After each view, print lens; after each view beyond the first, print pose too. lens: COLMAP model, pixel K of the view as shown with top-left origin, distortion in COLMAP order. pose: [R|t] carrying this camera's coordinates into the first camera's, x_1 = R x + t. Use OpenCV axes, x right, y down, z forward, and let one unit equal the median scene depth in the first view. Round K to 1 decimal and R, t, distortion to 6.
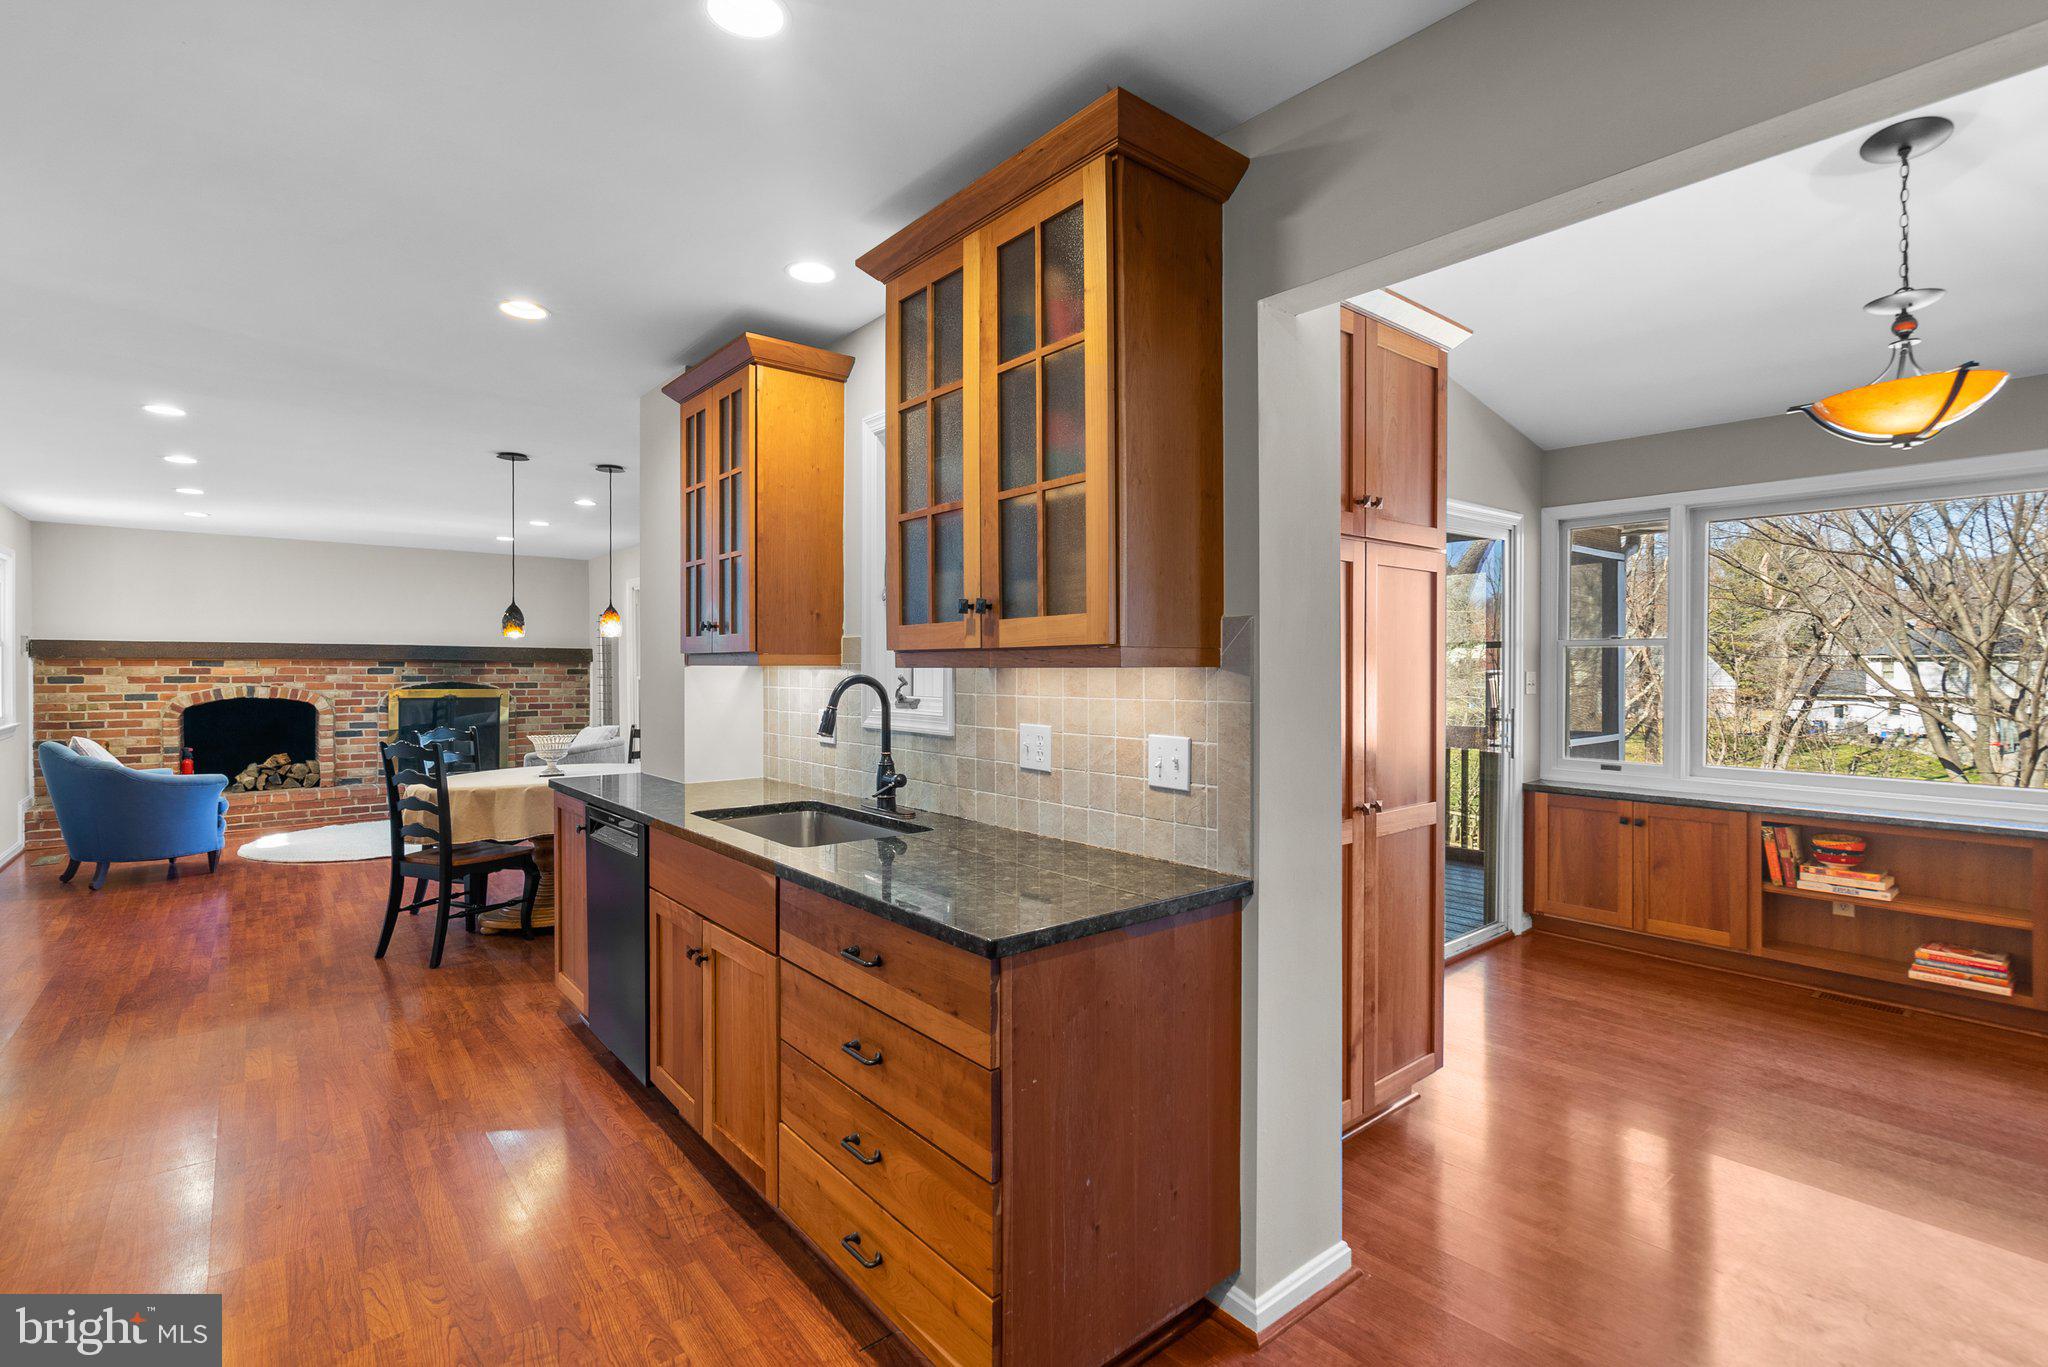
lens RADIAL K [[939.3, 0, 1017.0], [0, 939.3, 671.8], [0, 0, 1]] dist [-0.010785, 0.004245]
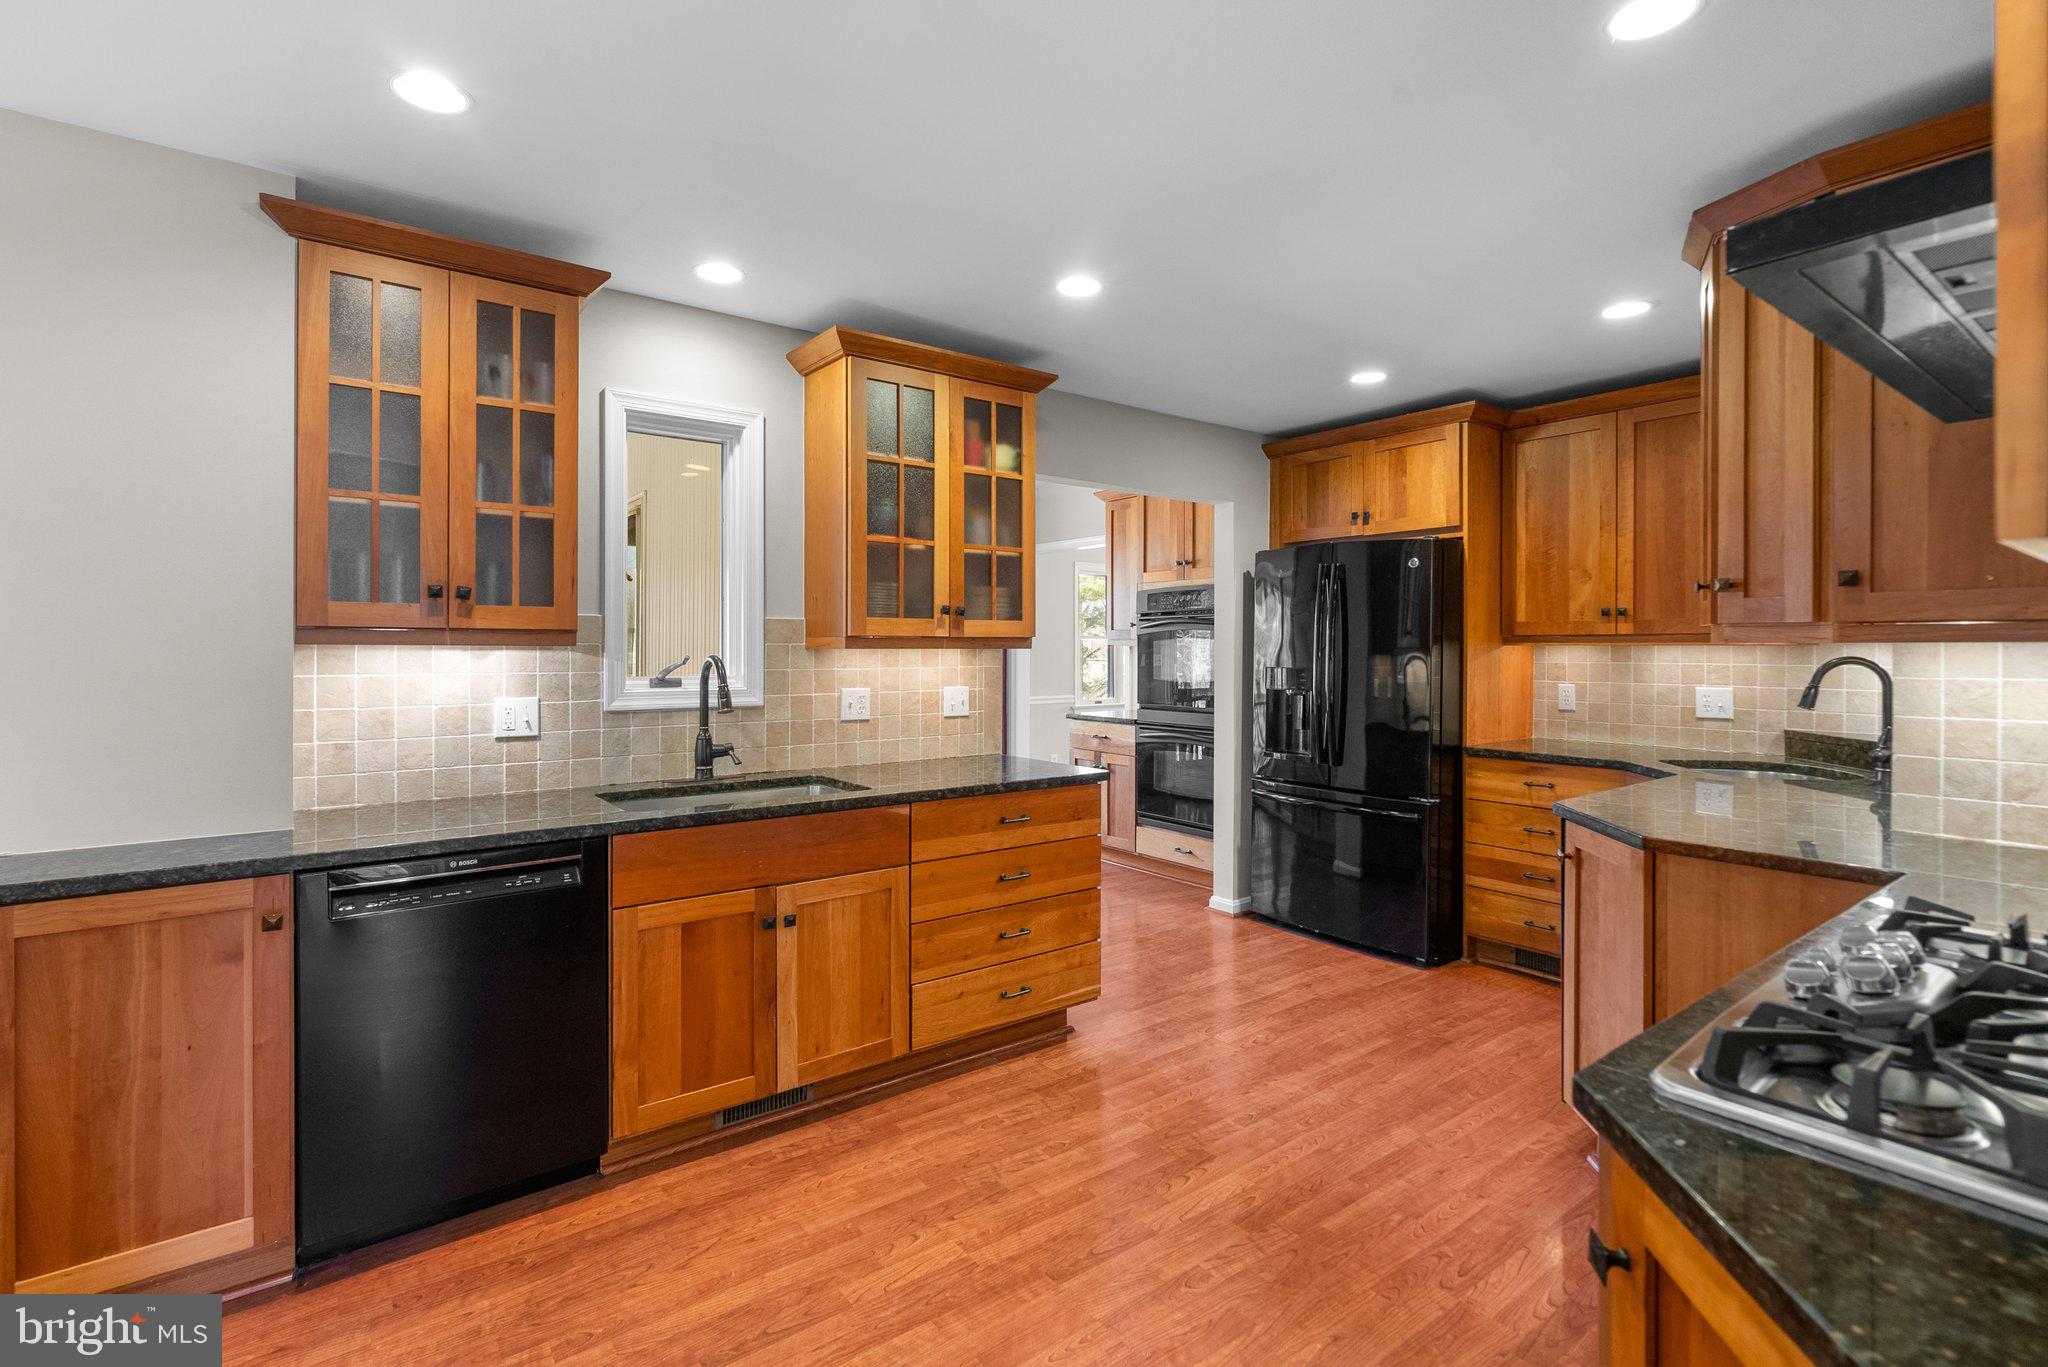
lens RADIAL K [[939.3, 0, 1008.9], [0, 939.3, 651.8], [0, 0, 1]] dist [-0.010785, 0.004245]
pose [[0.049886, -0.004800, 0.998743, -0.428893], [0.001052, 0.999988, 0.004754, -0.001895], [-0.998754, 0.000813, 0.049891, 0.213195]]
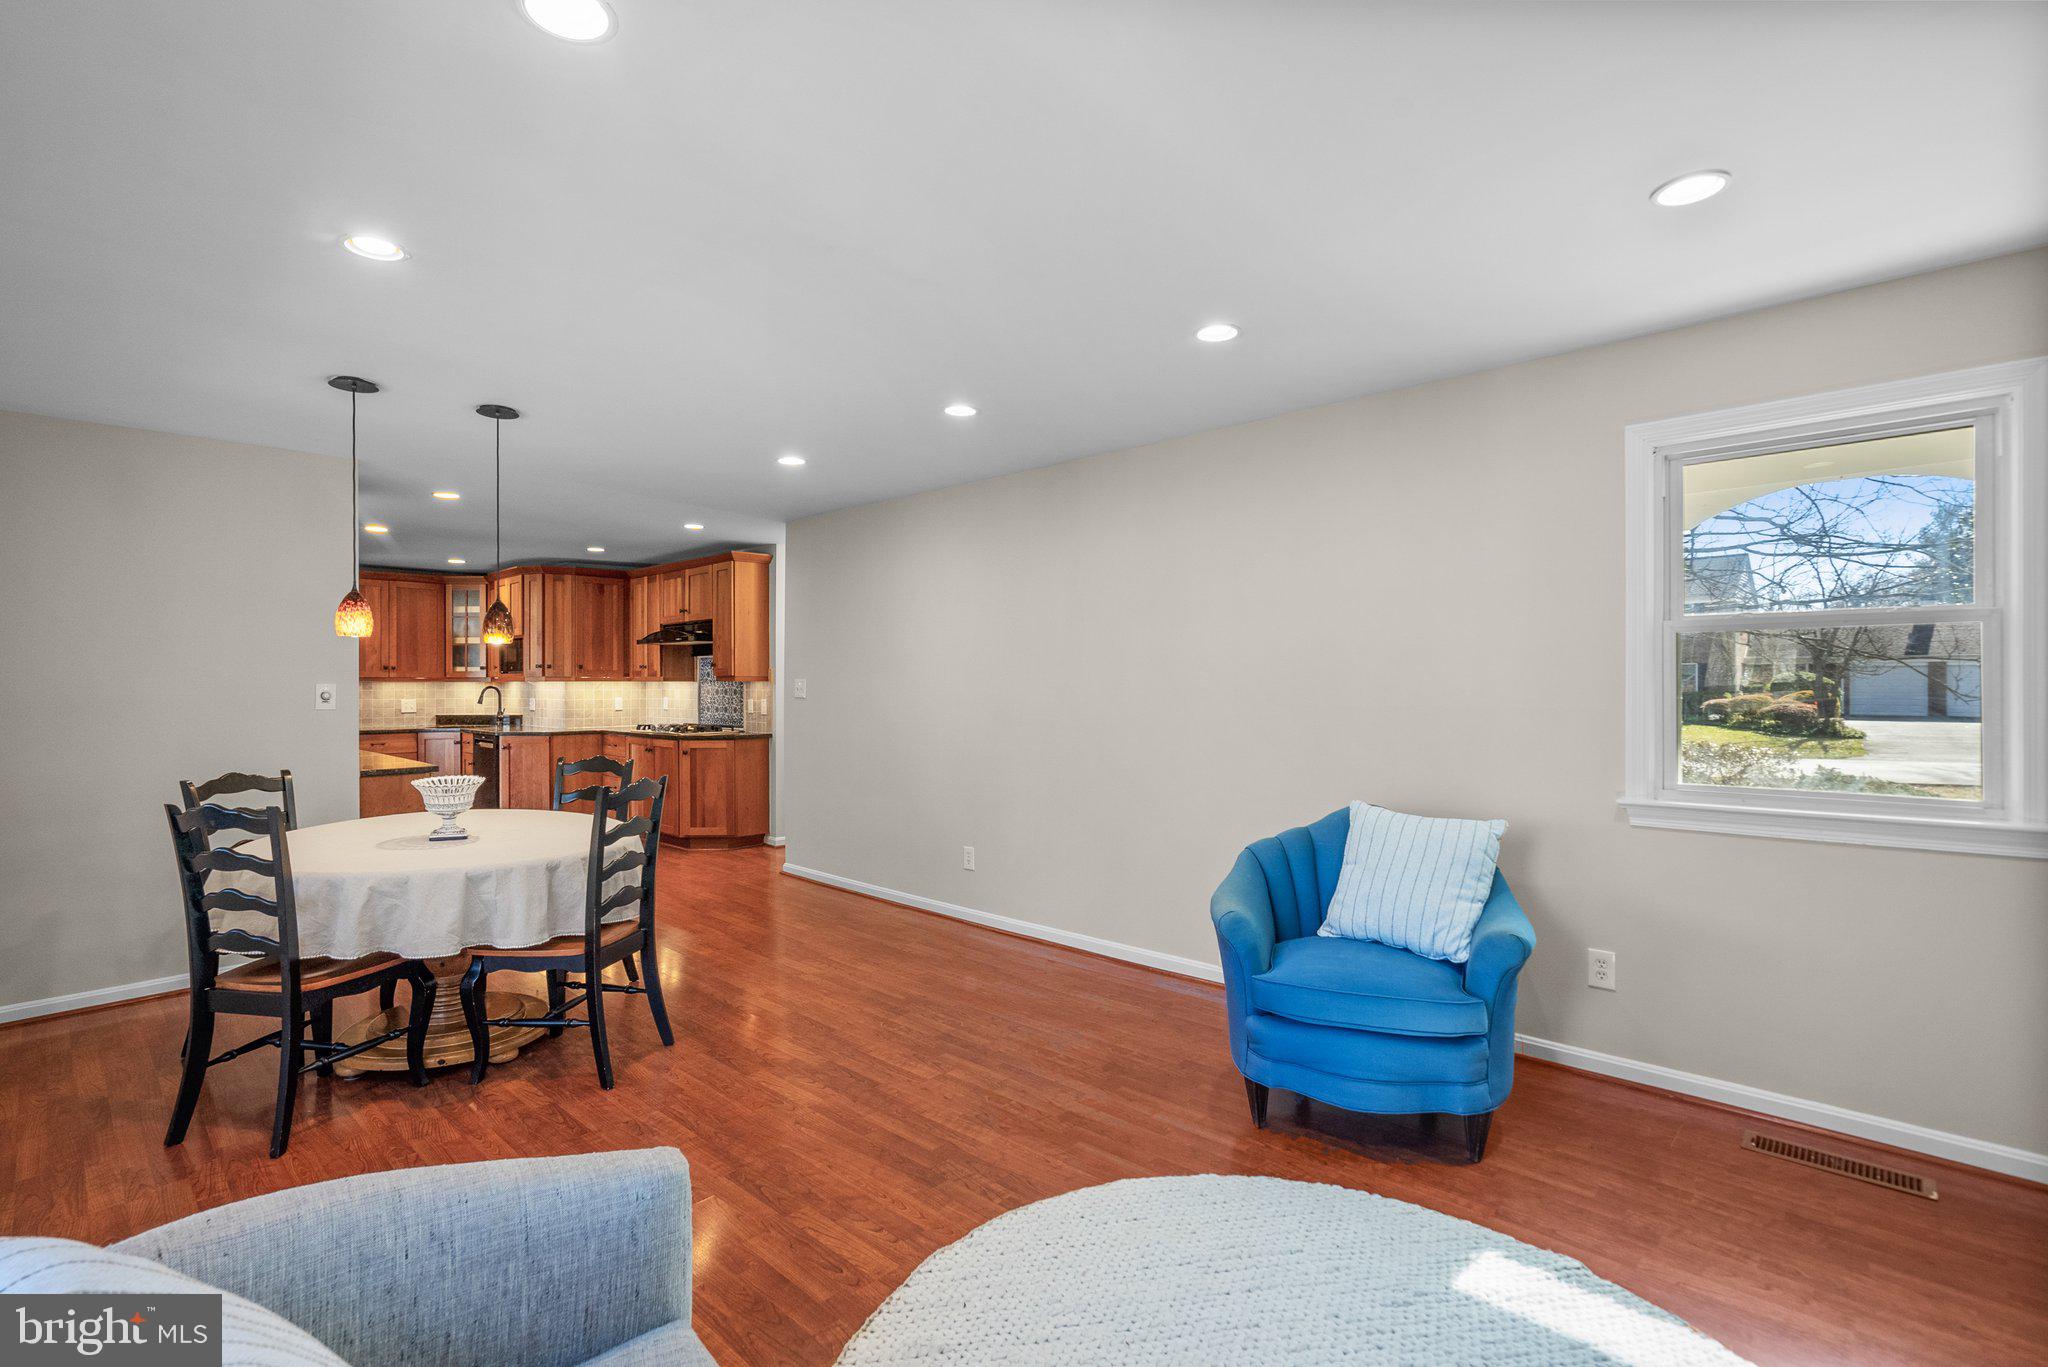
lens RADIAL K [[939.3, 0, 1011.9], [0, 939.3, 686.1], [0, 0, 1]] dist [-0.010785, 0.004245]
pose [[-0.993506, 0.002246, -0.113759, -0.538291], [0.001635, 0.999984, 0.005469, -0.002945], [0.113769, 0.005248, -0.993493, 1.120452]]
